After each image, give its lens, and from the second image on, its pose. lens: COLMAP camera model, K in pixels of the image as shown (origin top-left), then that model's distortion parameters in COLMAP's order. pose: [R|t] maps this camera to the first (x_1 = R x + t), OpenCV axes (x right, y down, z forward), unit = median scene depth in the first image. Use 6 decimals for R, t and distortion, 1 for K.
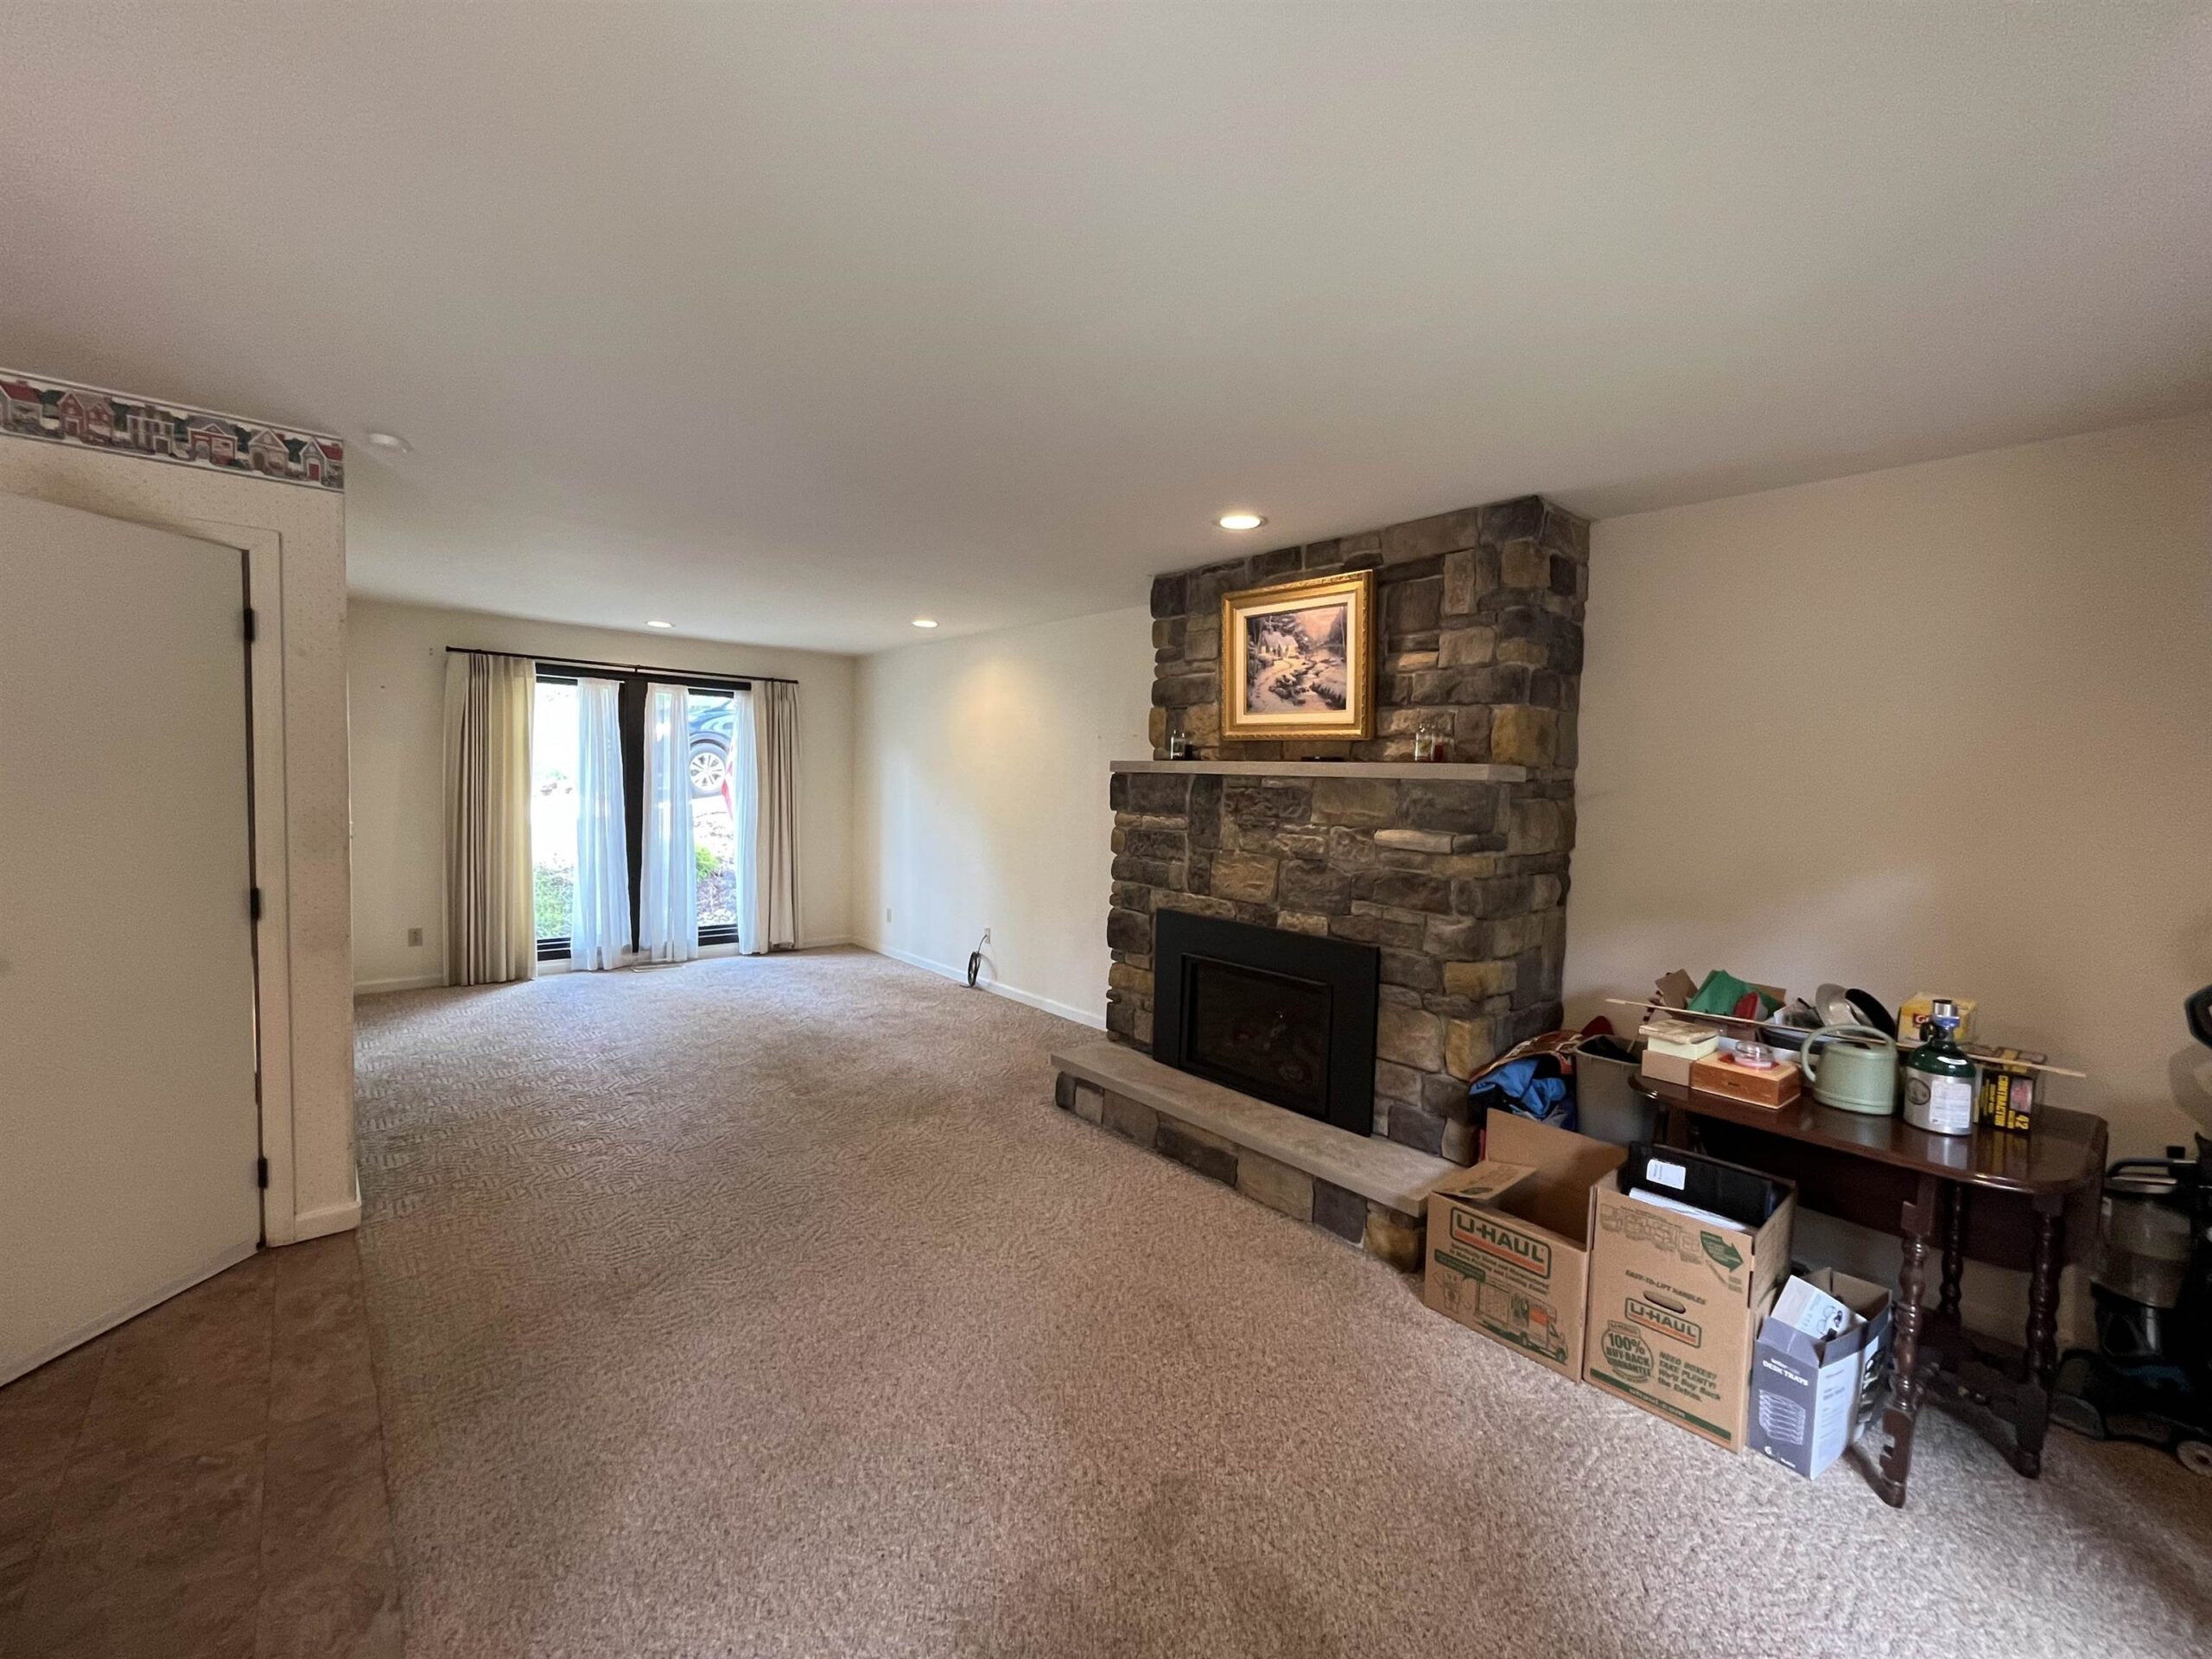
lens RADIAL K [[901.0, 0, 1111.5], [0, 901.0, 819.4], [0, 0, 1]] dist [-0.003666, -0.000305]
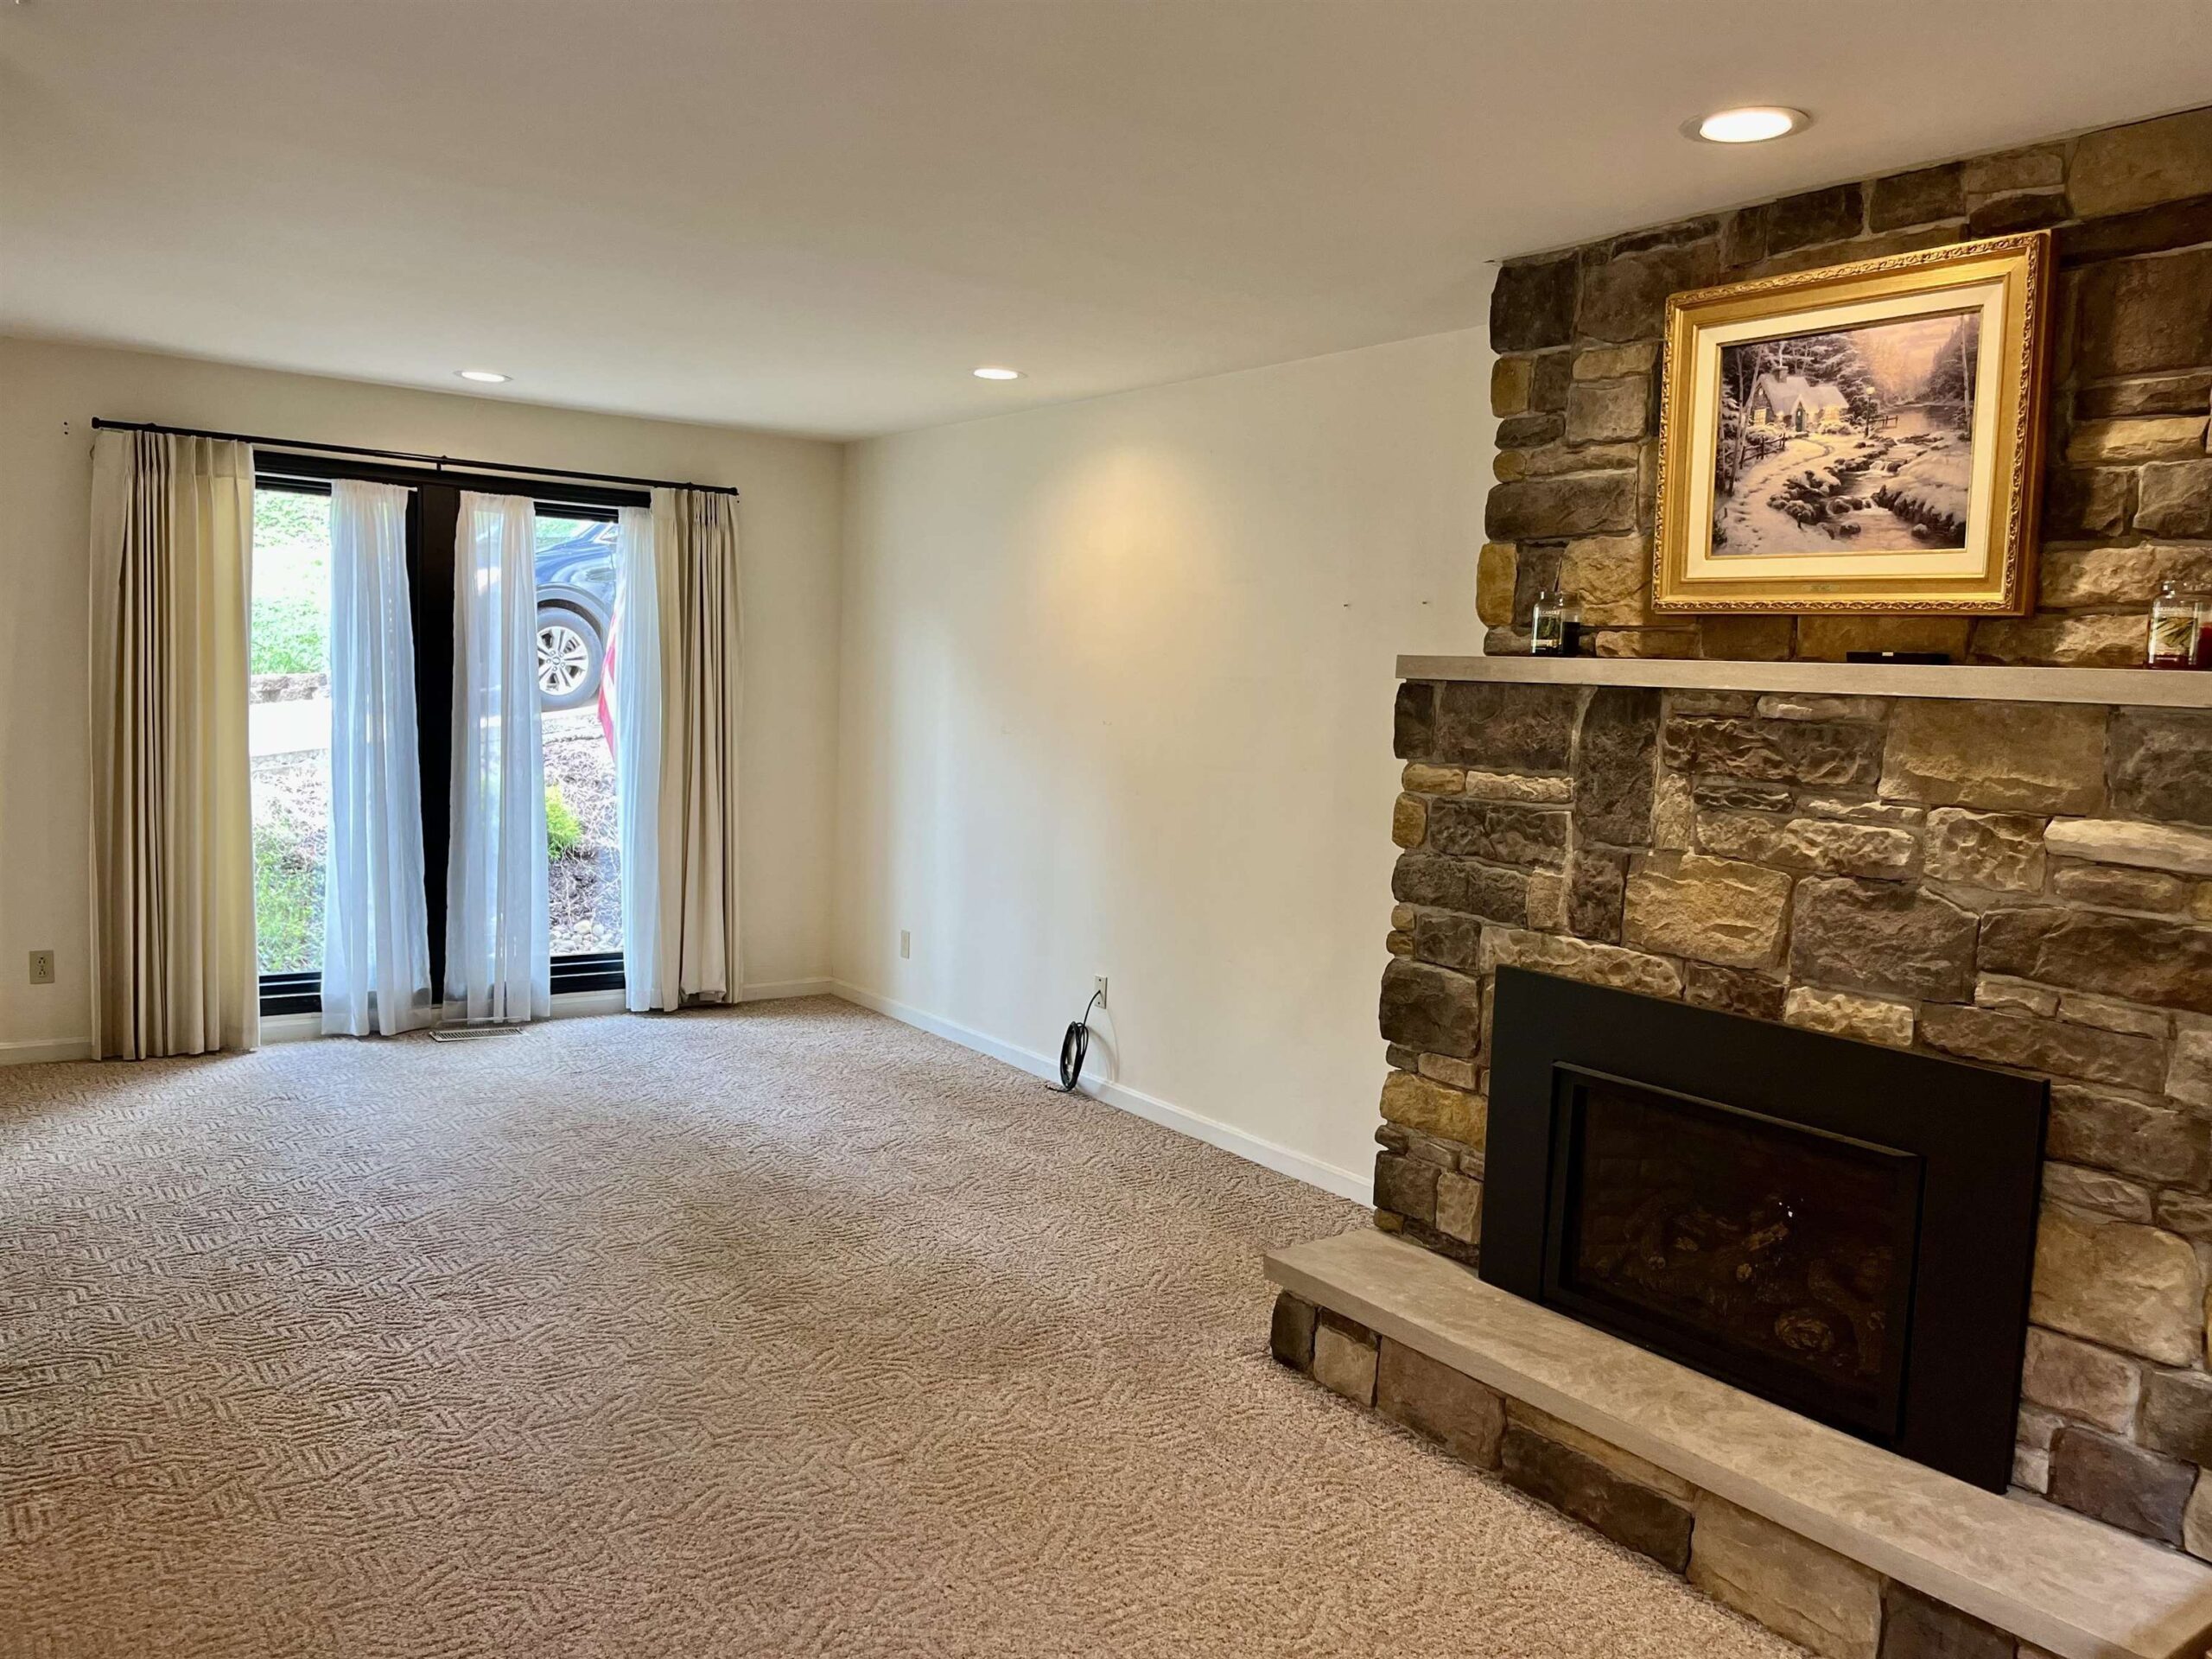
lens RADIAL K [[1671.8, 0, 1100.2], [0, 1671.8, 826.9], [0, 0, 1]] dist [0.064087, -0.080930]
pose [[0.994697, 0.022273, -0.100407, -0.071900], [-0.017969, 0.998889, 0.043569, -0.009904], [0.101266, -0.041533, 0.993992, 0.095845]]
